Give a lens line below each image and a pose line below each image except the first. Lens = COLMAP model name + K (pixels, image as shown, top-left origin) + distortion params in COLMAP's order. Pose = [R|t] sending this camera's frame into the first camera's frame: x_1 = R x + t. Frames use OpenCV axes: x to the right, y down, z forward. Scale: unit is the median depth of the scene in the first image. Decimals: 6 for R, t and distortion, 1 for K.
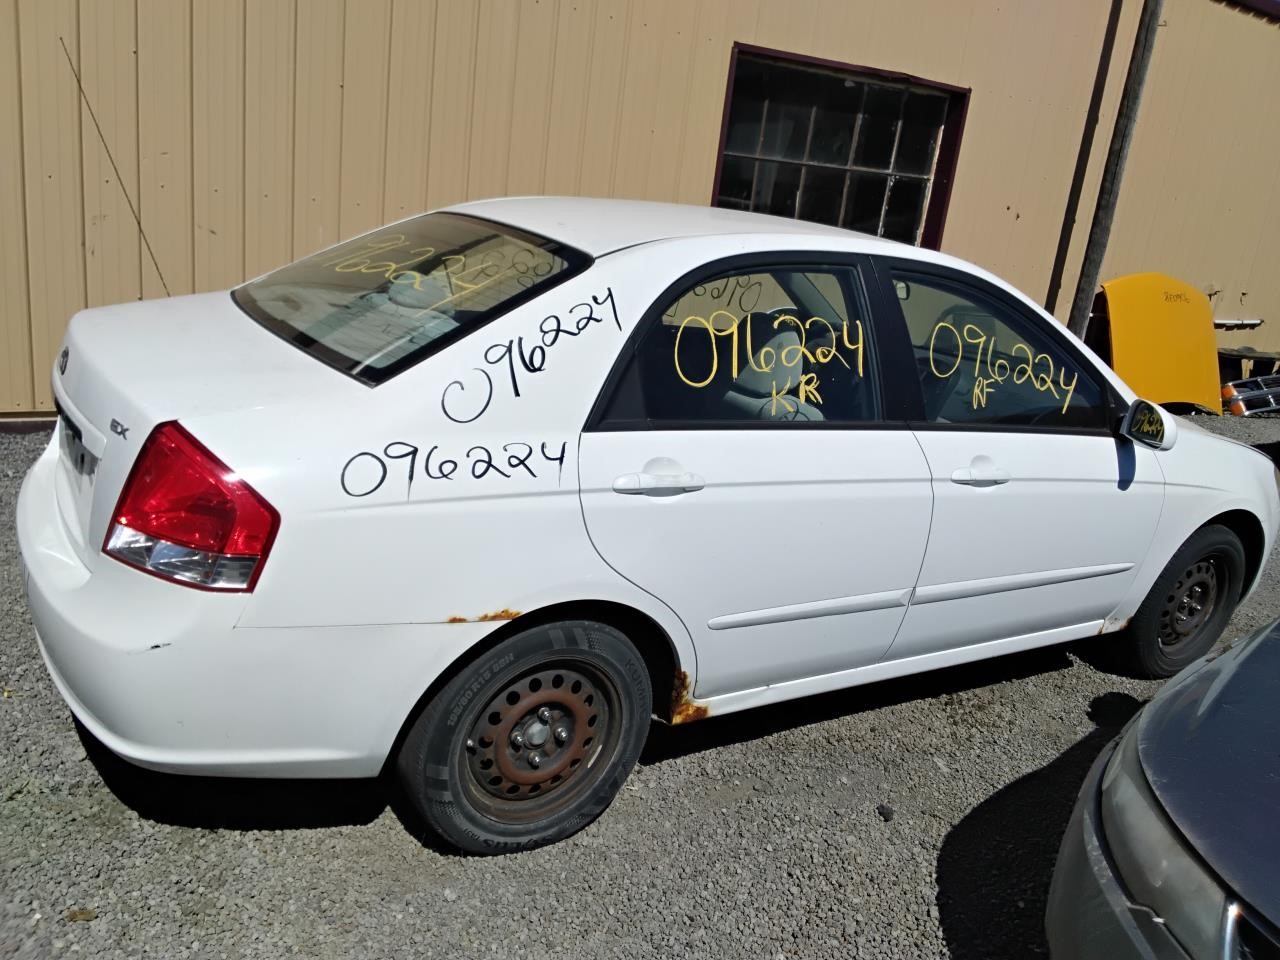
lens RADIAL K [[999.3, 0, 640.0], [0, 999.3, 480.0], [0, 0, 1]] dist [0.050647, -0.003134]
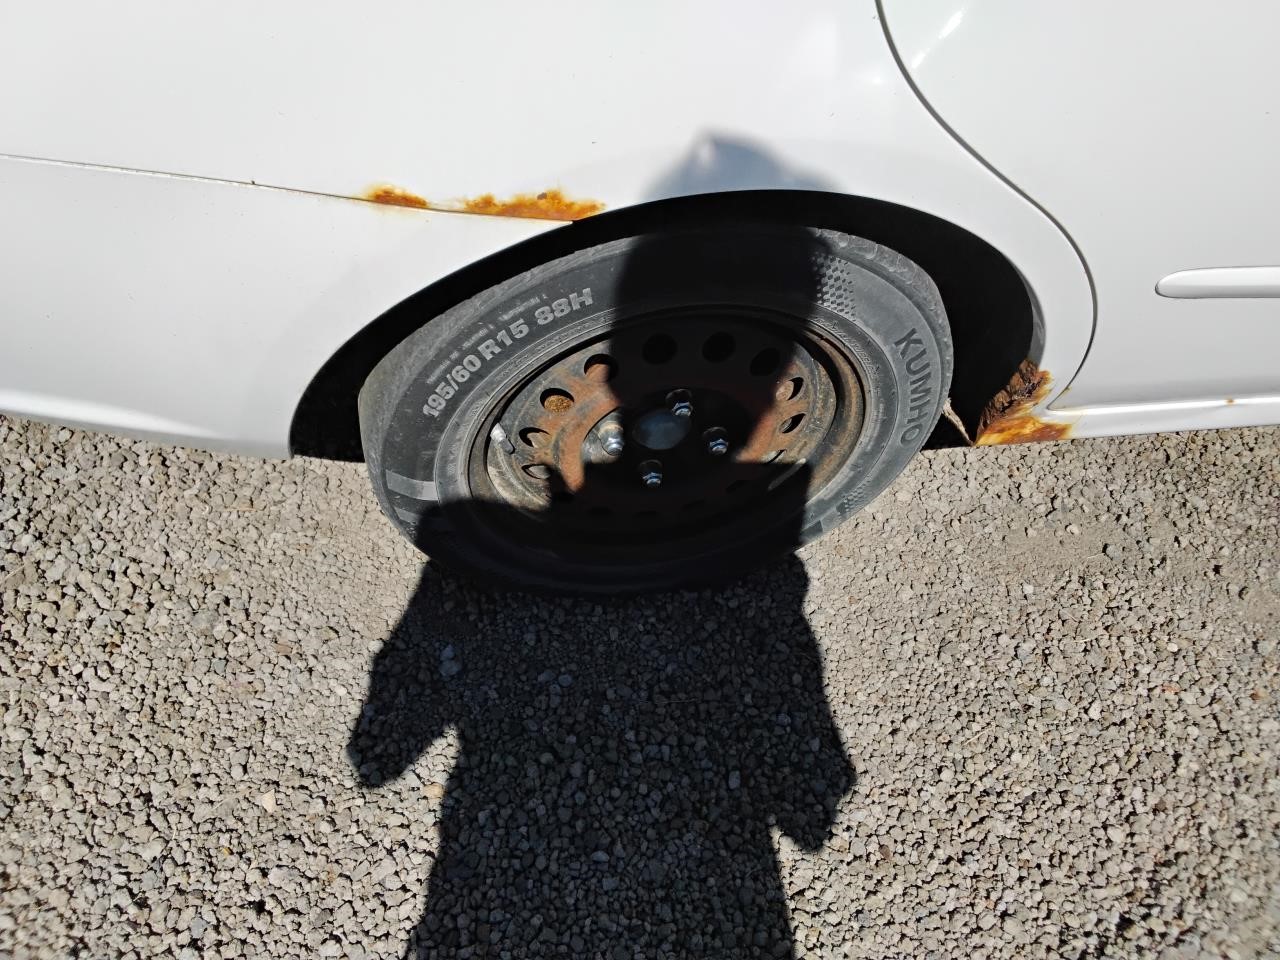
lens RADIAL K [[999.3, 0, 640.0], [0, 999.3, 480.0], [0, 0, 1]] dist [0.050647, -0.003134]
pose [[0.931575, 0.296367, -0.210559, -0.010710], [-0.124790, 0.804661, 0.580472, 0.011830], [0.341462, -0.514477, 0.786586, 0.680774]]
